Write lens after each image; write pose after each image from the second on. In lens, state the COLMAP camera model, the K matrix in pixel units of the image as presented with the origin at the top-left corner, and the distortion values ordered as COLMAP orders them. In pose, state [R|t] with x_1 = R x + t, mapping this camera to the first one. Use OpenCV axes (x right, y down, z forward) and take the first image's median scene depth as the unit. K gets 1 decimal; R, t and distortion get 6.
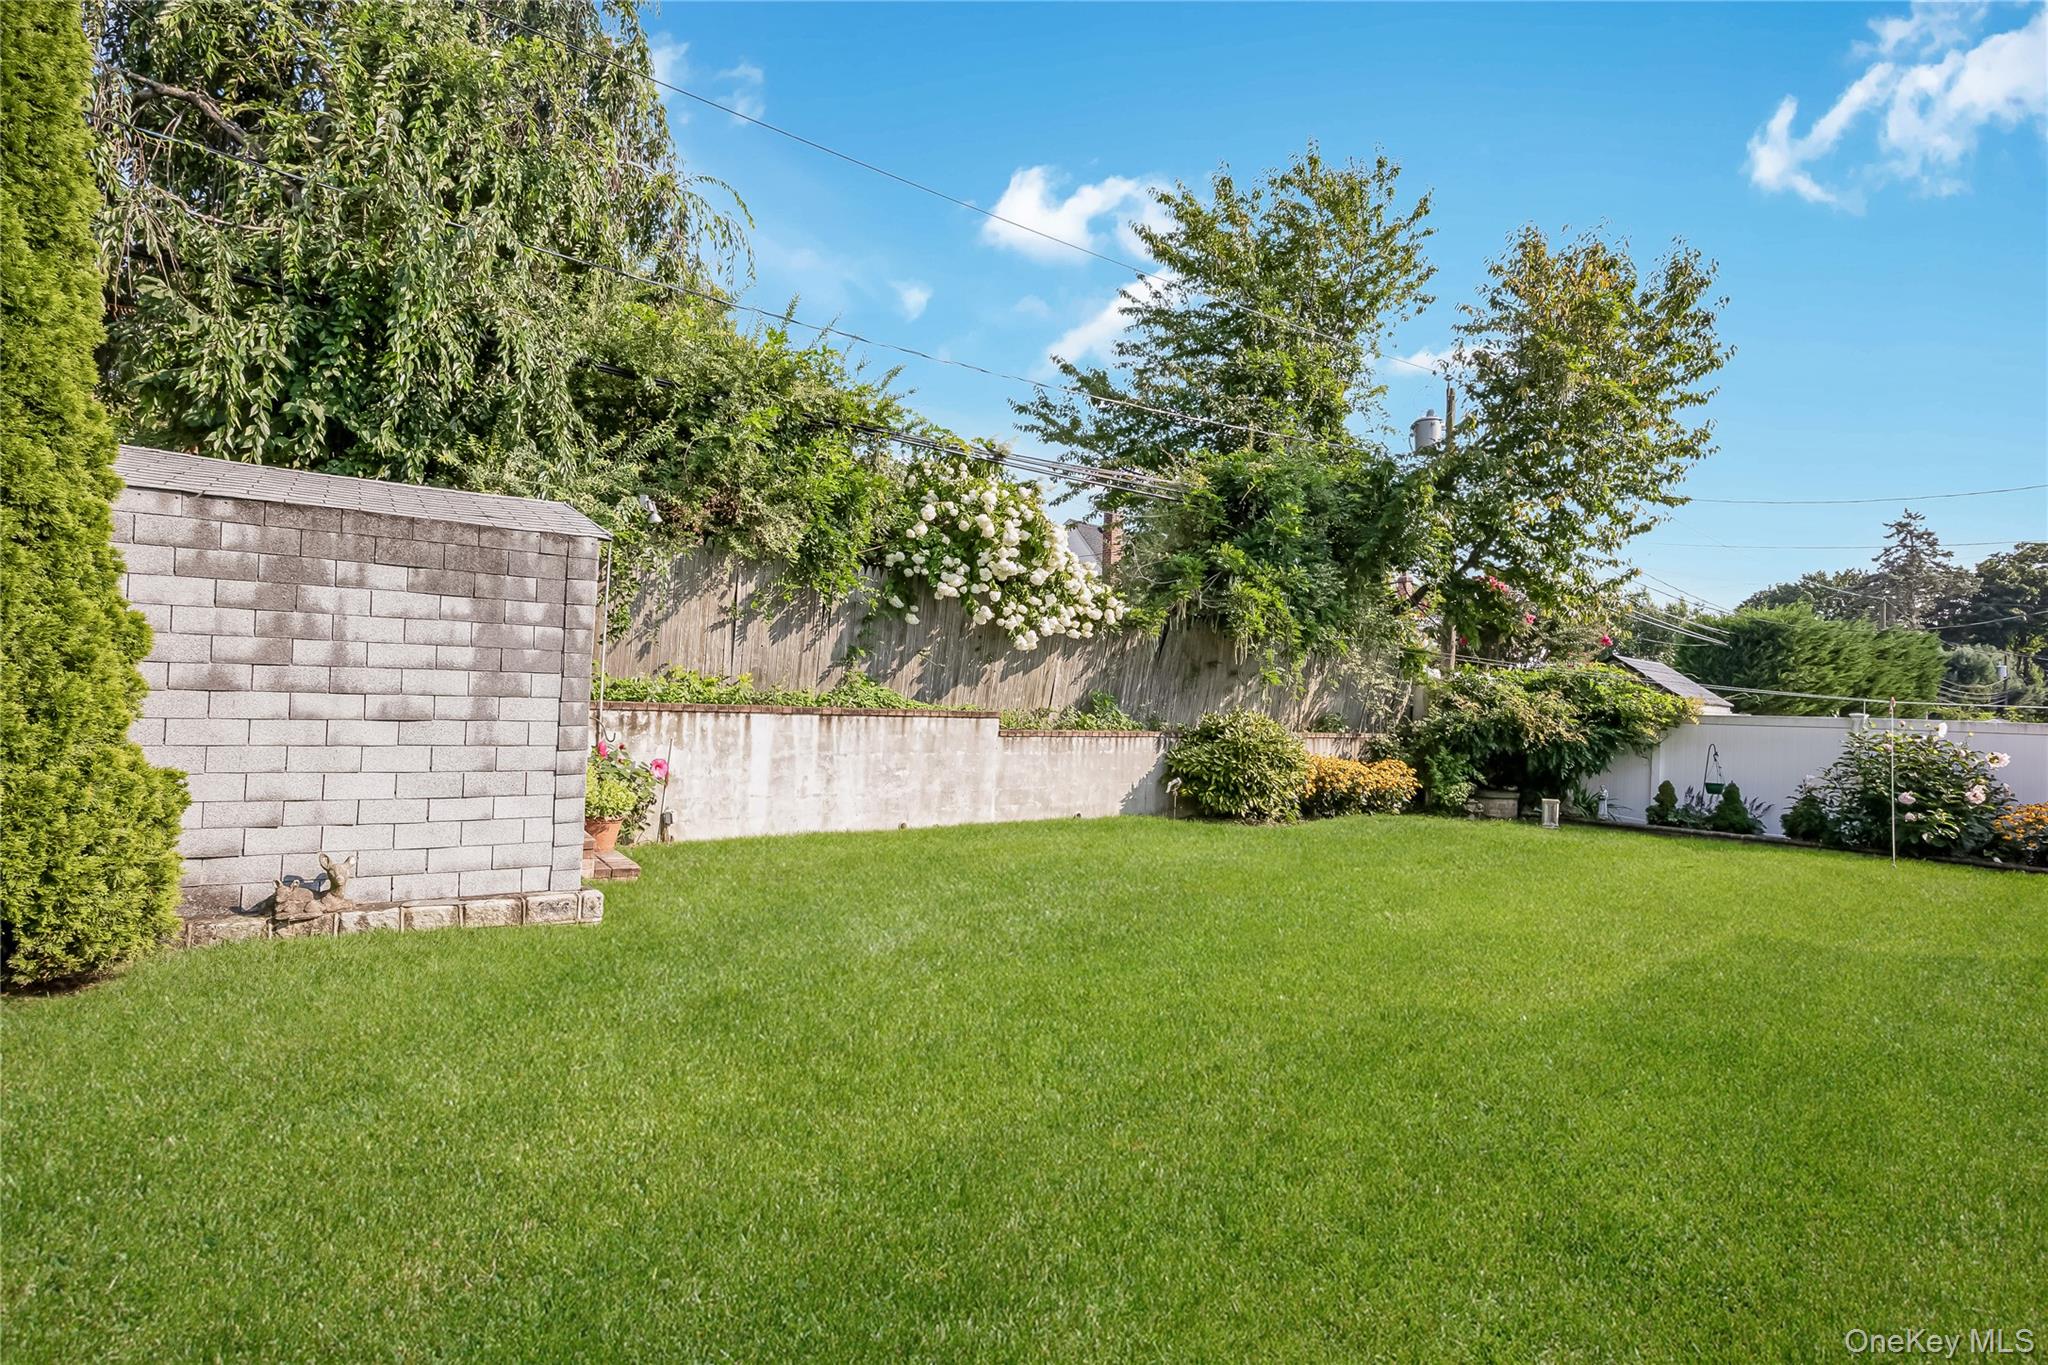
lens RADIAL K [[981.1, 0, 1012.1], [0, 981.1, 679.6], [0, 0, 1]] dist [-0.010593, 0.000019]
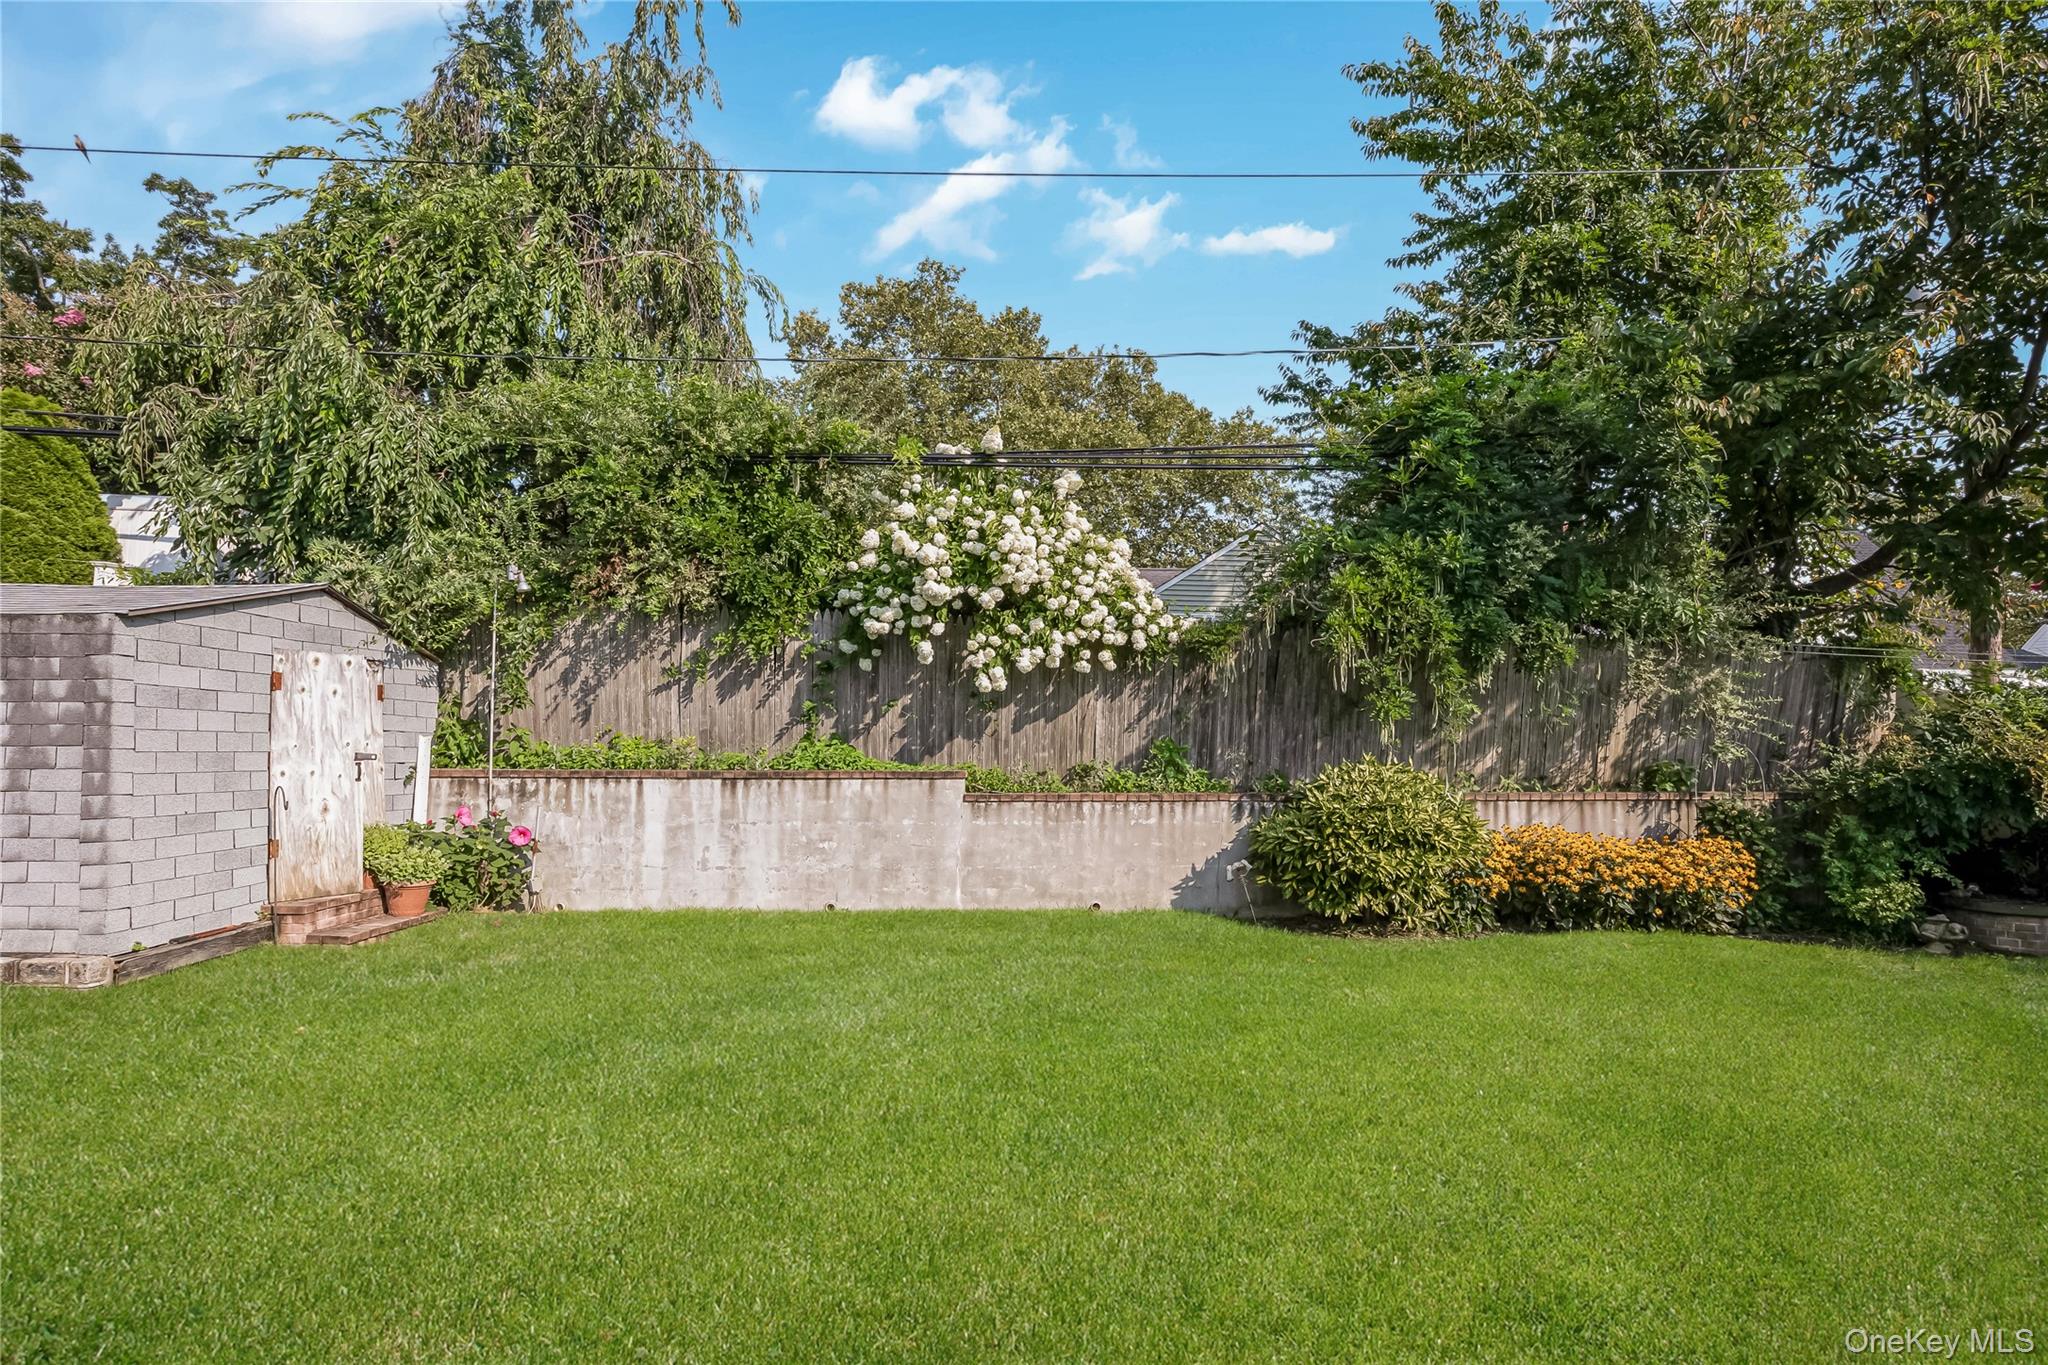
lens RADIAL K [[981.1, 0, 1057.0], [0, 981.1, 700.7], [0, 0, 1]] dist [-0.010593, 0.000019]
pose [[0.818923, -0.060939, -0.570659, 0.530940], [0.037881, 0.997918, -0.052205, 0.021410], [0.572652, 0.021135, 0.819526, 0.399358]]
